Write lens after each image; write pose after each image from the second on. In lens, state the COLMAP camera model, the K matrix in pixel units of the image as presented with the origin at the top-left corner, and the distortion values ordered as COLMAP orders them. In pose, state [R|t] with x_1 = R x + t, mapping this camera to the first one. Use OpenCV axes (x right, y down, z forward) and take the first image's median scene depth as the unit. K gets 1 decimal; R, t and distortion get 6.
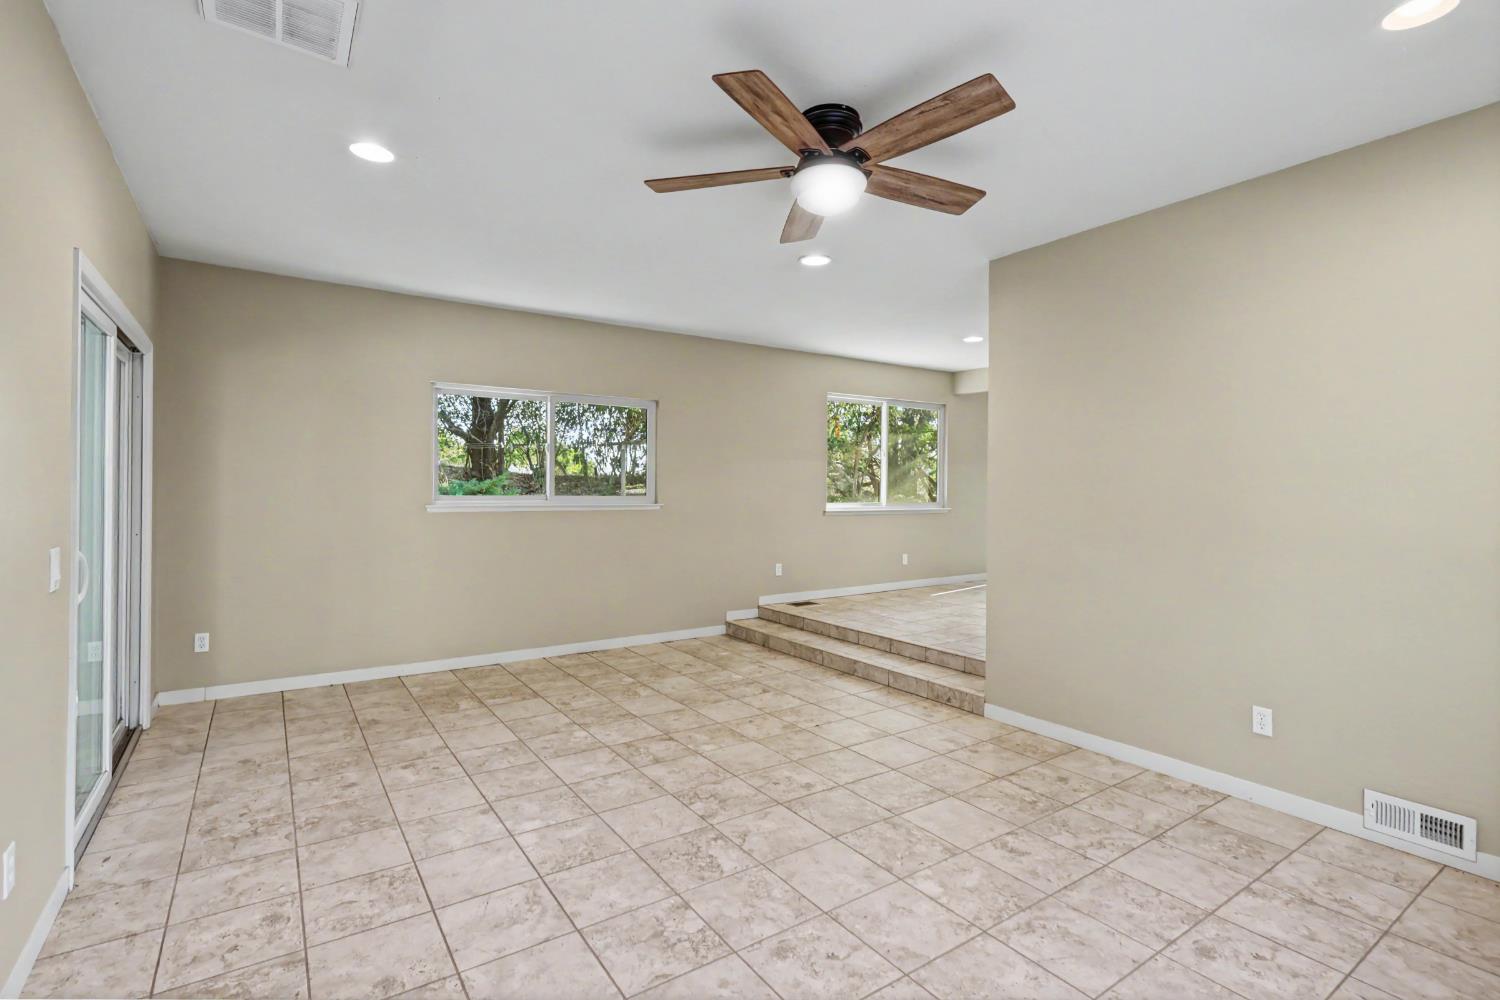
lens RADIAL K [[713.0, 0, 753.1], [0, 713.0, 492.0], [0, 0, 1]] dist [0.000392, 0.000088]
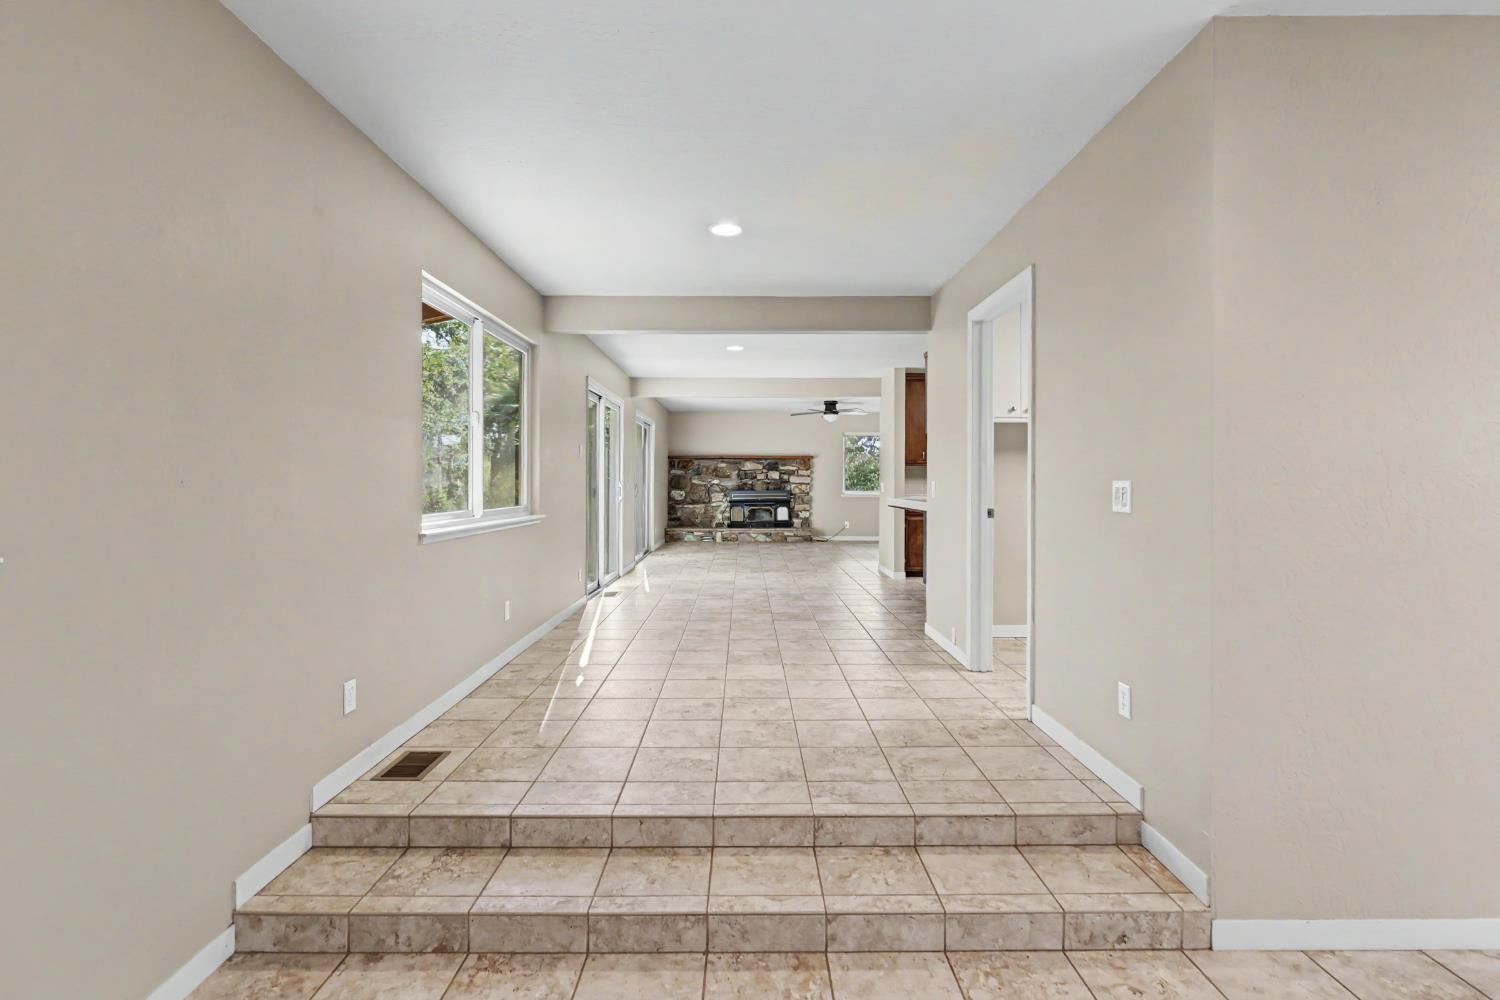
lens RADIAL K [[713.0, 0, 750.5], [0, 713.0, 490.3], [0, 0, 1]] dist [0.000392, 0.000088]
pose [[0.564551, -0.011113, 0.825323, -0.194598], [0.006052, 0.999938, 0.009324, -0.004576], [-0.825376, -0.000269, 0.564583, 0.754363]]
